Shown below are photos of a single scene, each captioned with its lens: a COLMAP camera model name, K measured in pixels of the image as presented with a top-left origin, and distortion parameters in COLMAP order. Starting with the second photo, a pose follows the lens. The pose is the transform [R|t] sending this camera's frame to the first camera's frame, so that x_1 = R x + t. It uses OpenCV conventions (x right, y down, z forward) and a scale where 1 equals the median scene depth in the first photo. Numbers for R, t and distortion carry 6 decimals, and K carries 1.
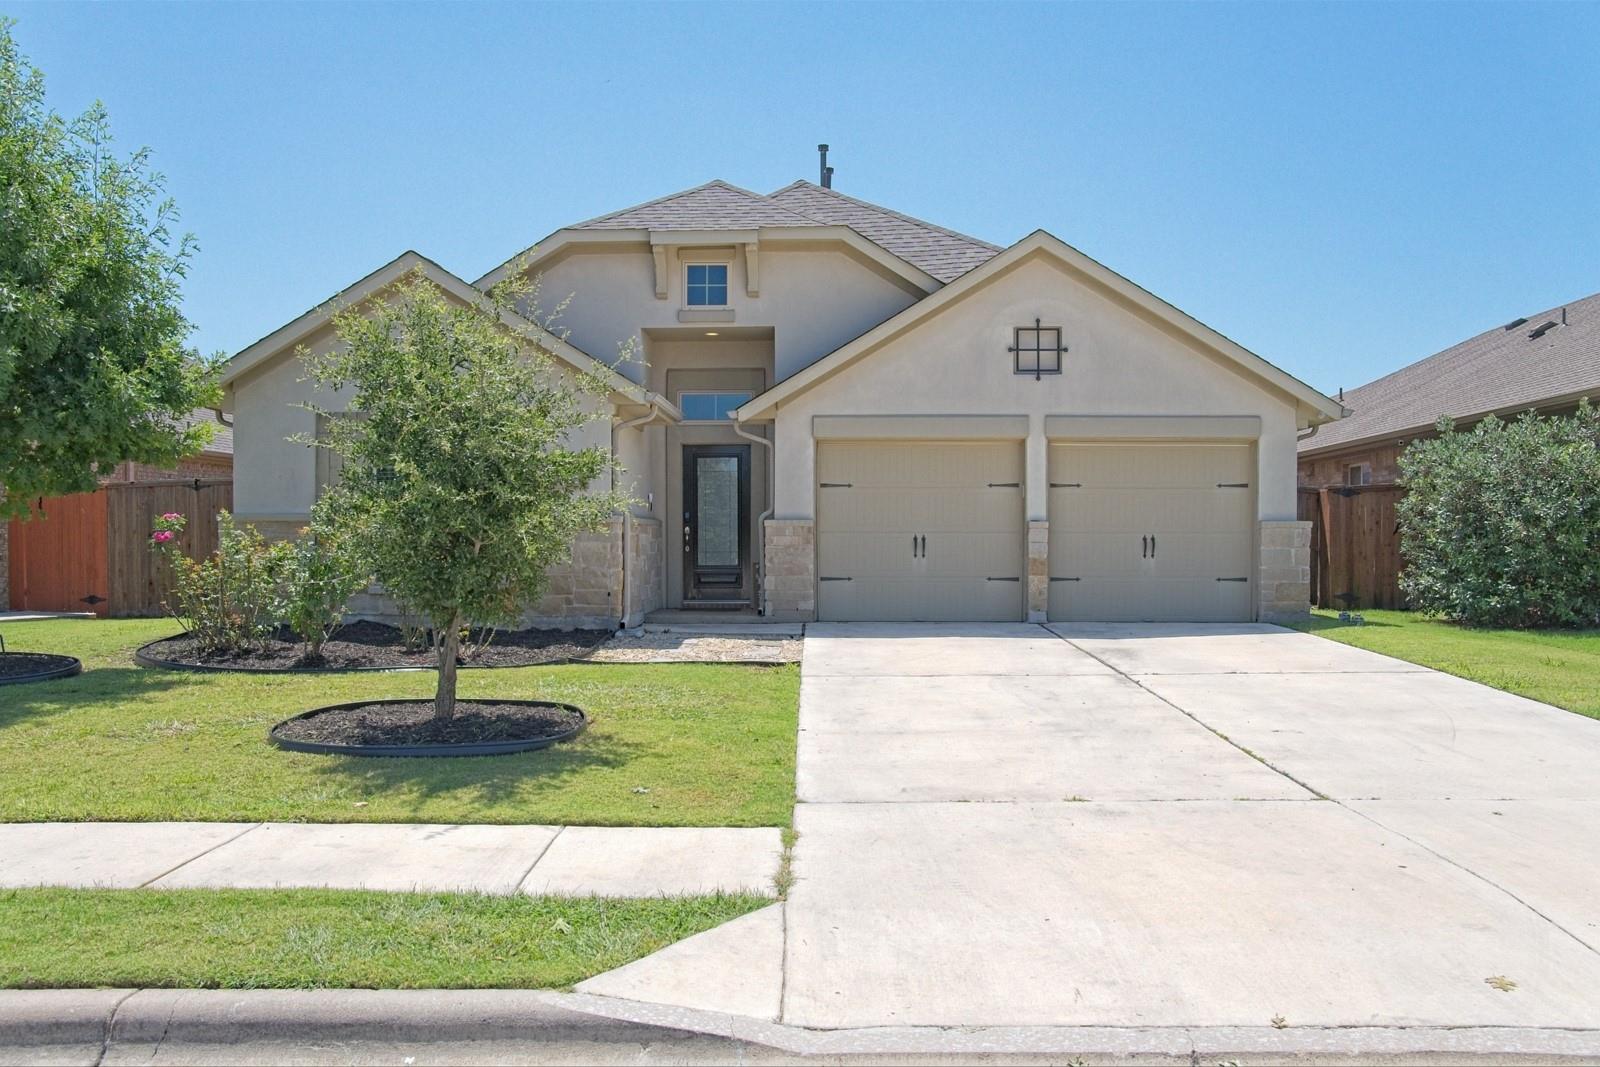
lens RADIAL K [[1421.3, 0, 800.0], [0, 1421.3, 533.5], [0, 0, 1]] dist [-0.049971, 0.001169]
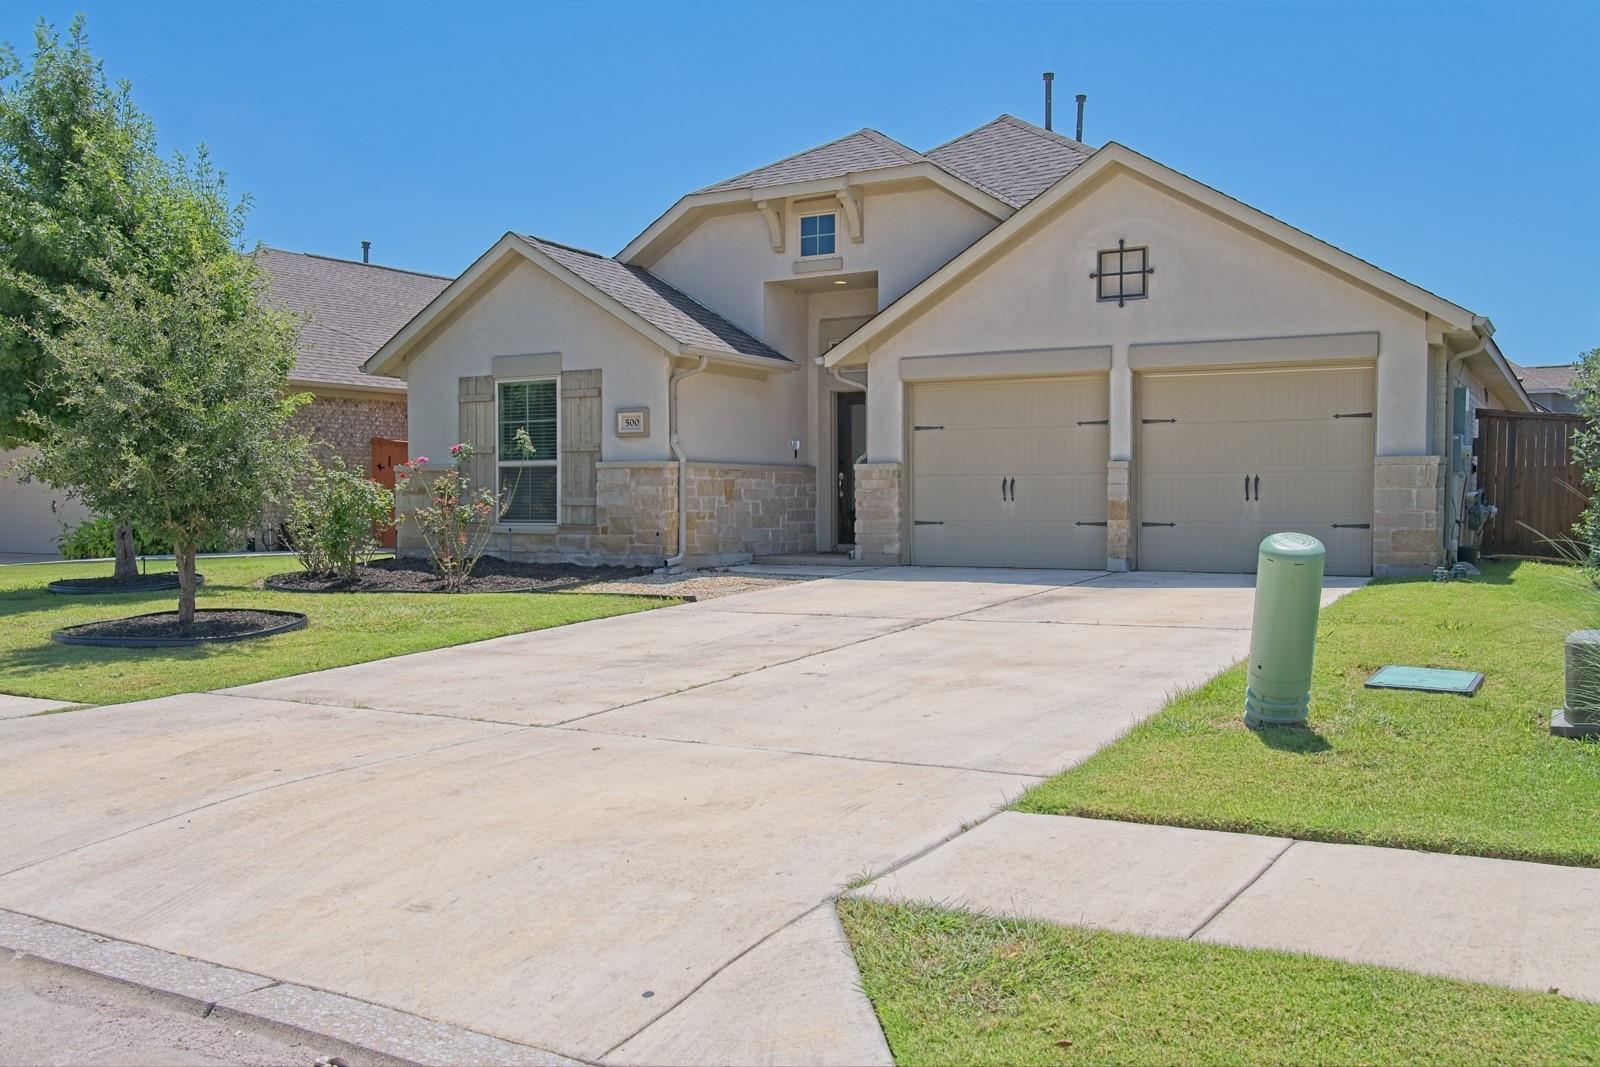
lens RADIAL K [[1421.3, 0, 800.0], [0, 1421.3, 533.5], [0, 0, 1]] dist [-0.049971, 0.001169]
pose [[0.876295, 0.008152, -0.481707, 0.427024], [0.006415, 0.999571, 0.028584, 0.010732], [0.481733, -0.028138, 0.875866, 0.095189]]
